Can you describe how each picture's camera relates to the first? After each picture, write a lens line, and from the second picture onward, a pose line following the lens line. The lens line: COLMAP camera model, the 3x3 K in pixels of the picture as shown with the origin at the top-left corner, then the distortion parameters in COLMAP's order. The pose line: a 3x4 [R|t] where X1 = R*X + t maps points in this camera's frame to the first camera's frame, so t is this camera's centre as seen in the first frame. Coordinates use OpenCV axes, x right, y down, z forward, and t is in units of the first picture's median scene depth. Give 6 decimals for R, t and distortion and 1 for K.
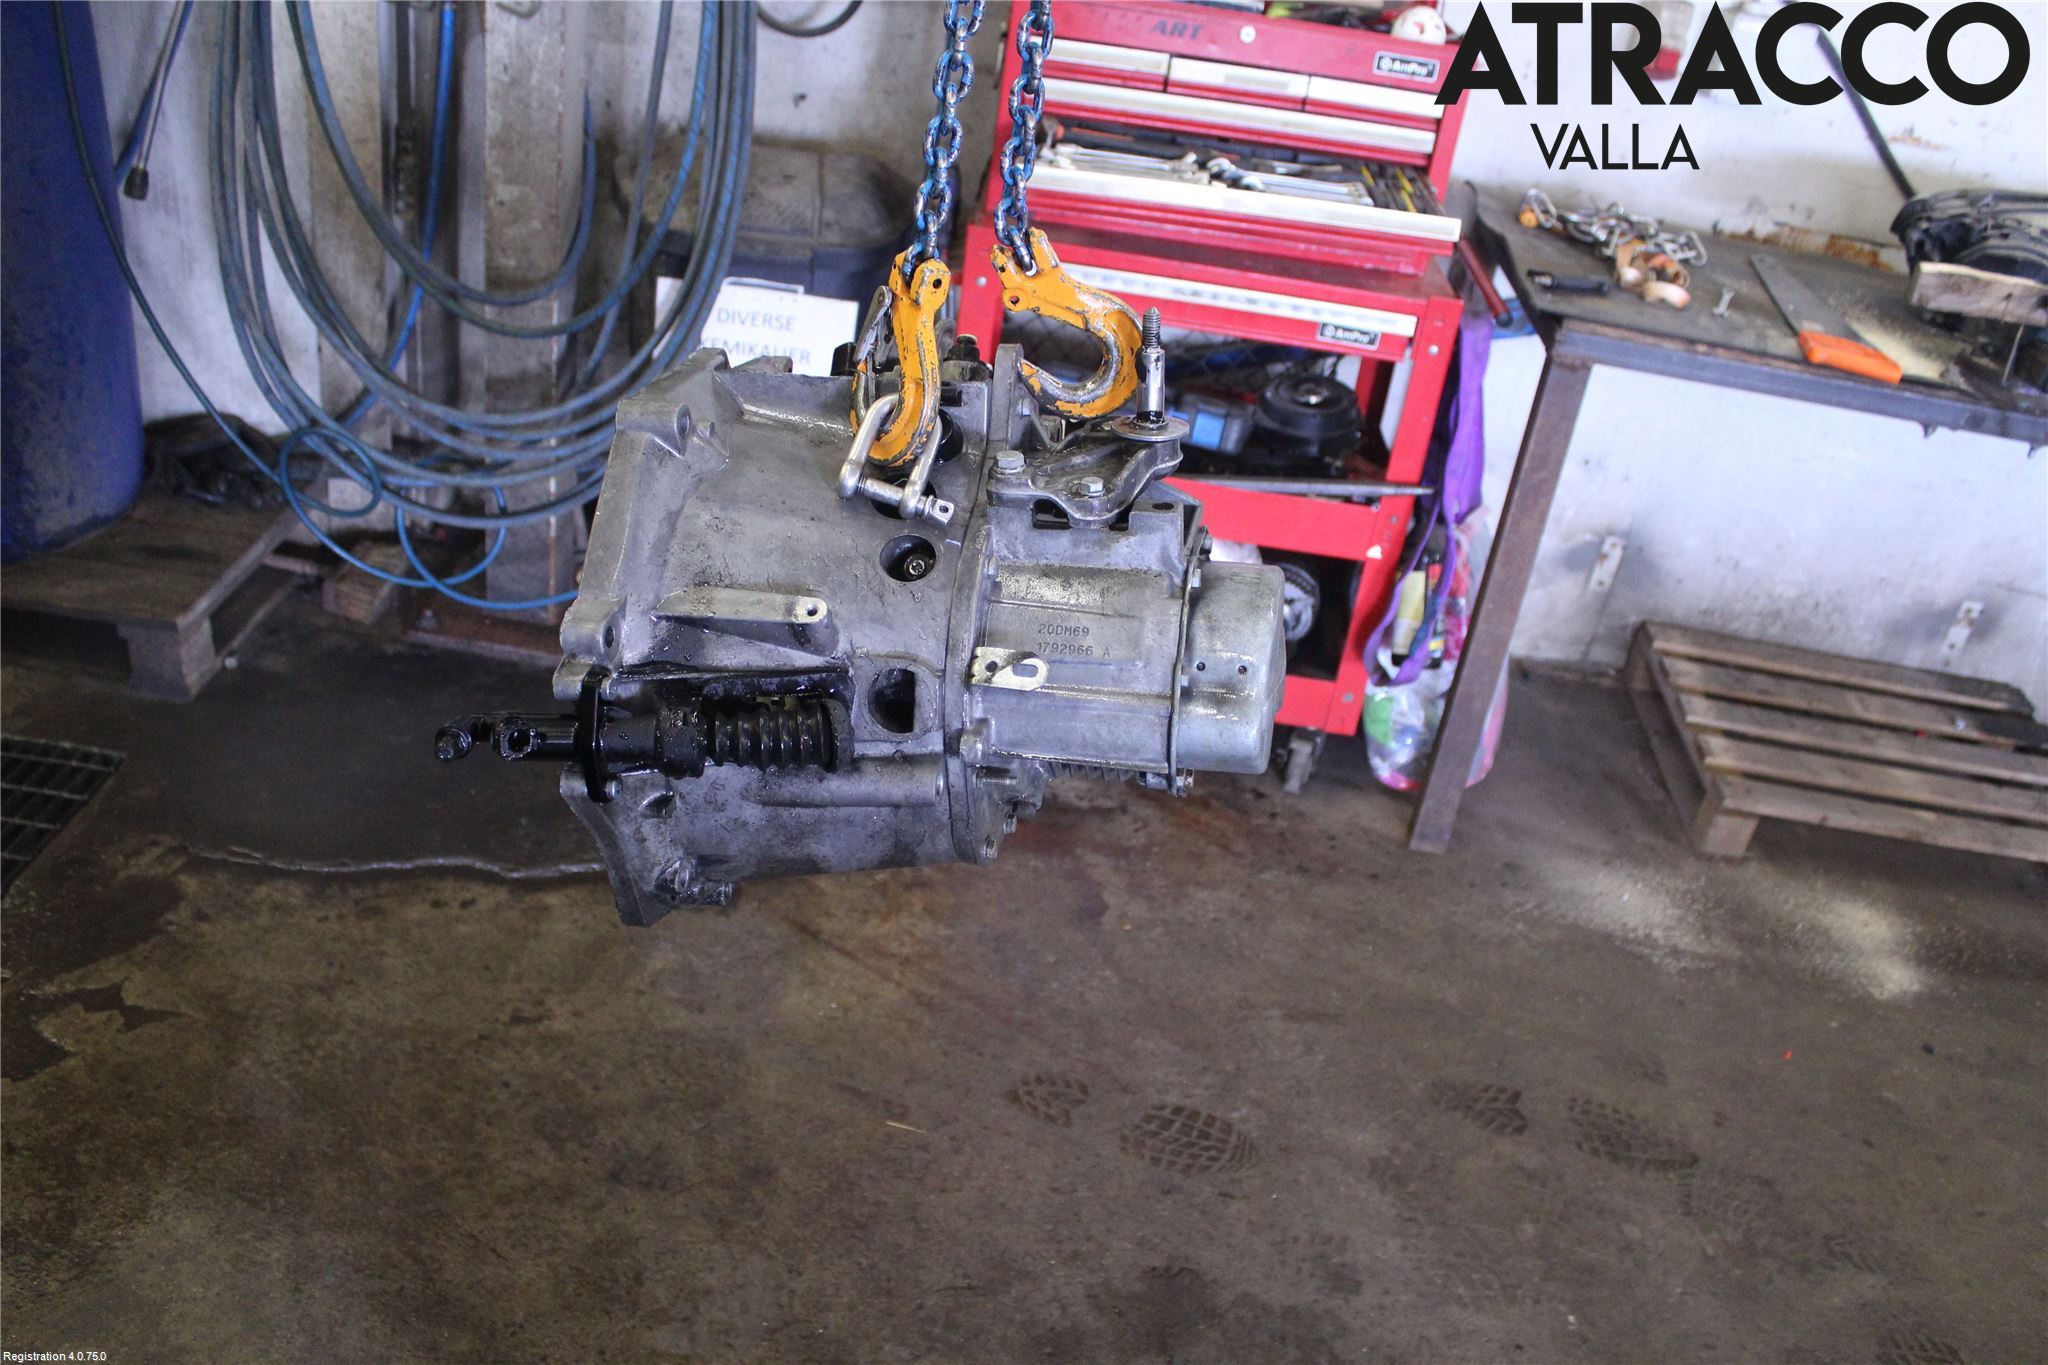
lens RADIAL K [[1632.4, 0, 1024.0], [0, 1632.4, 682.5], [0, 0, 1]] dist [-0.086532, 0.008743]
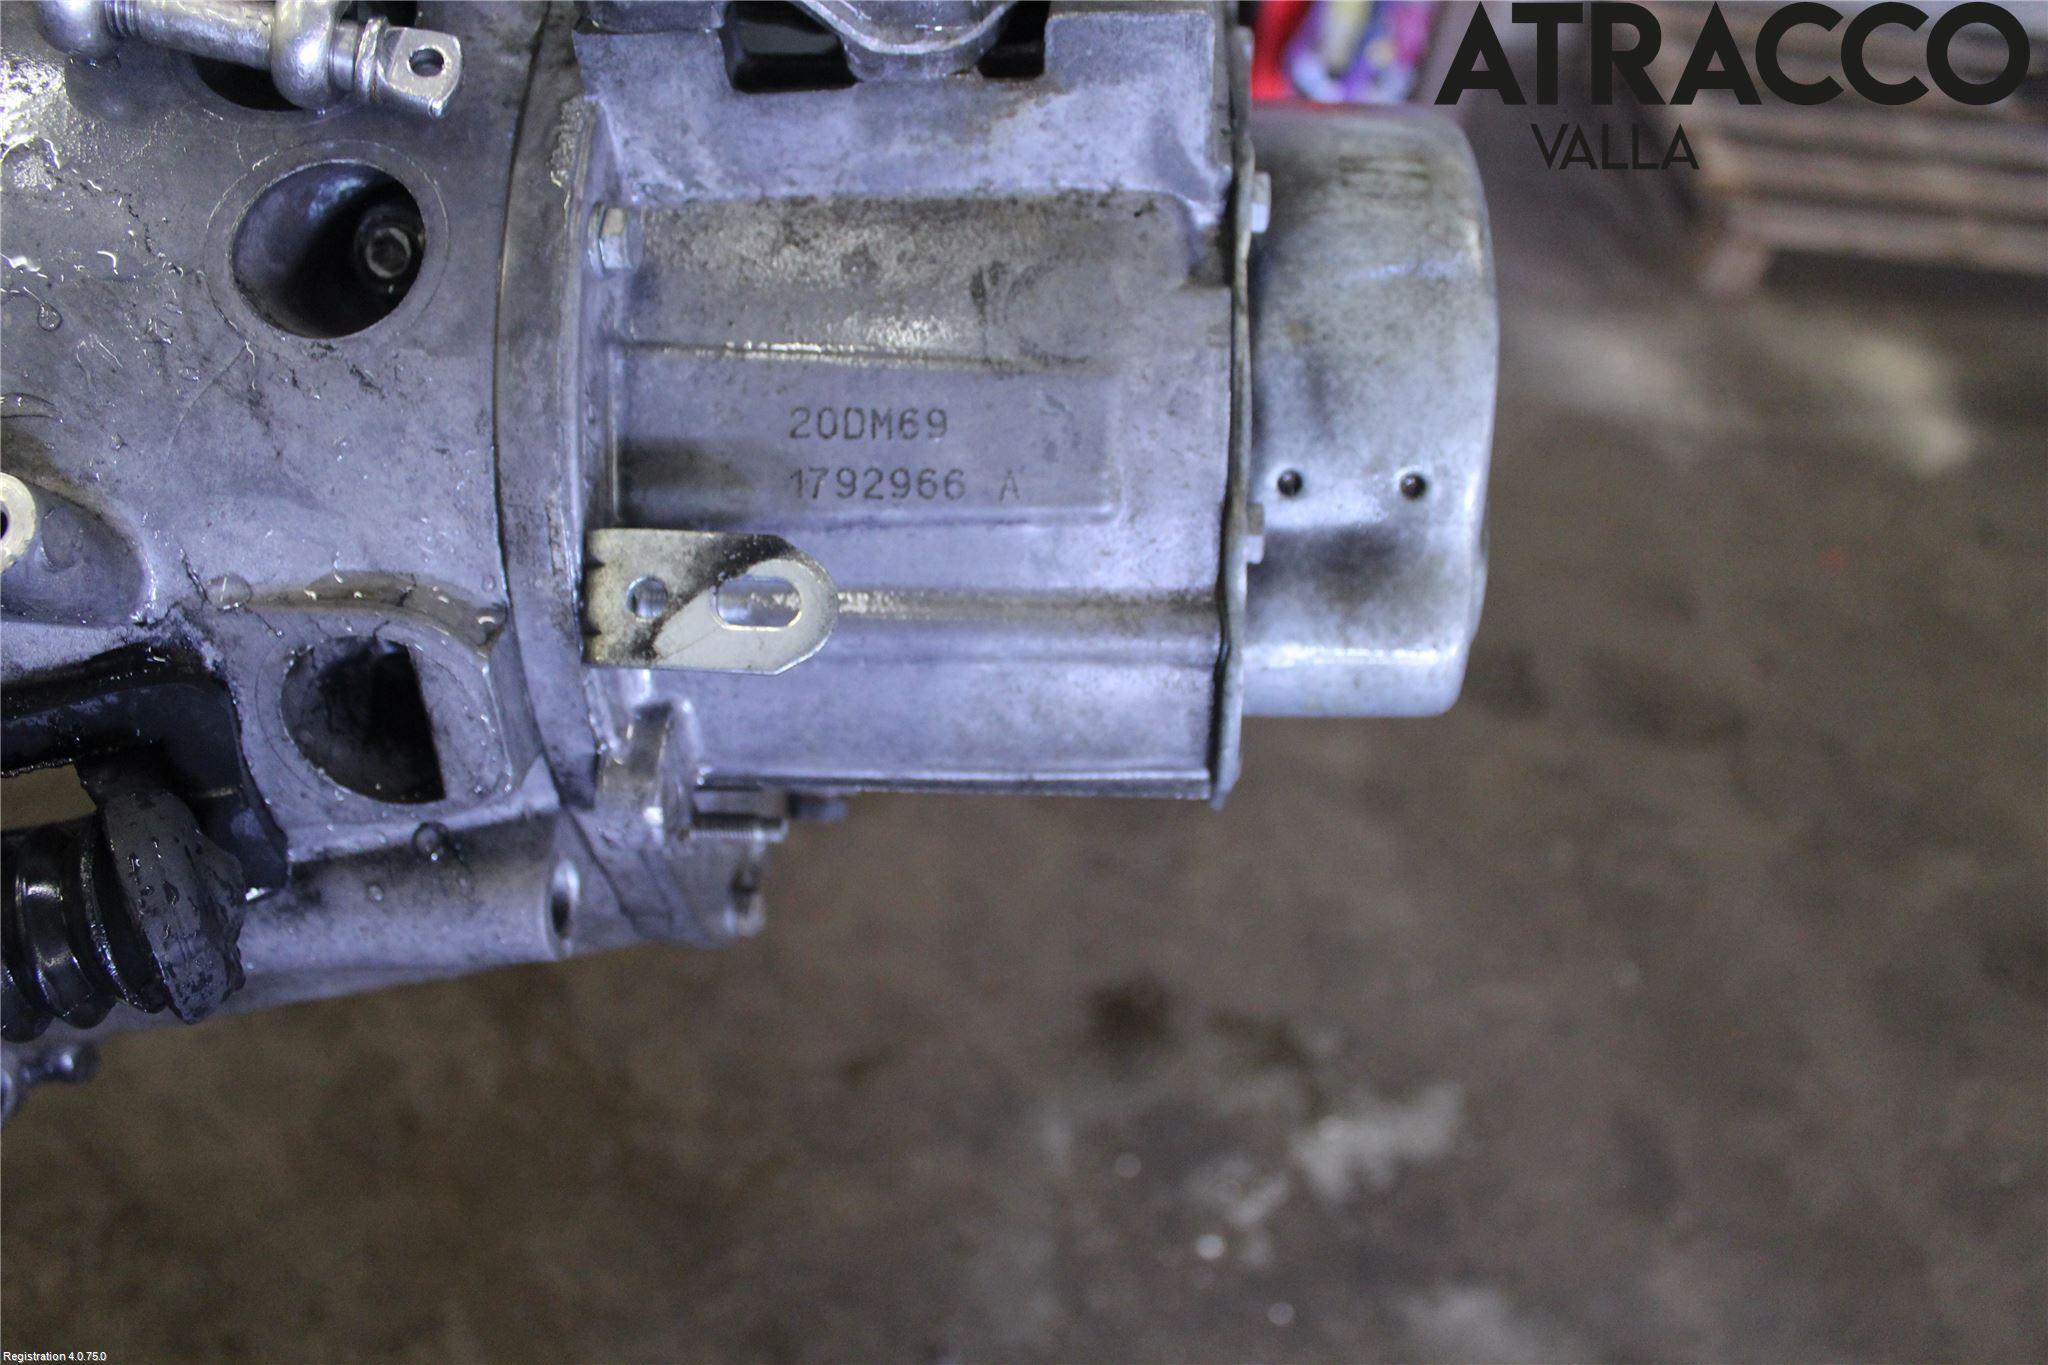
lens RADIAL K [[1632.4, 0, 1024.0], [0, 1632.4, 682.5], [0, 0, 1]] dist [-0.086532, 0.008743]
pose [[0.991333, -0.115020, 0.063483, 0.028109], [0.084857, 0.929487, 0.358960, -0.096243], [-0.100295, -0.350462, 0.931191, 0.679142]]
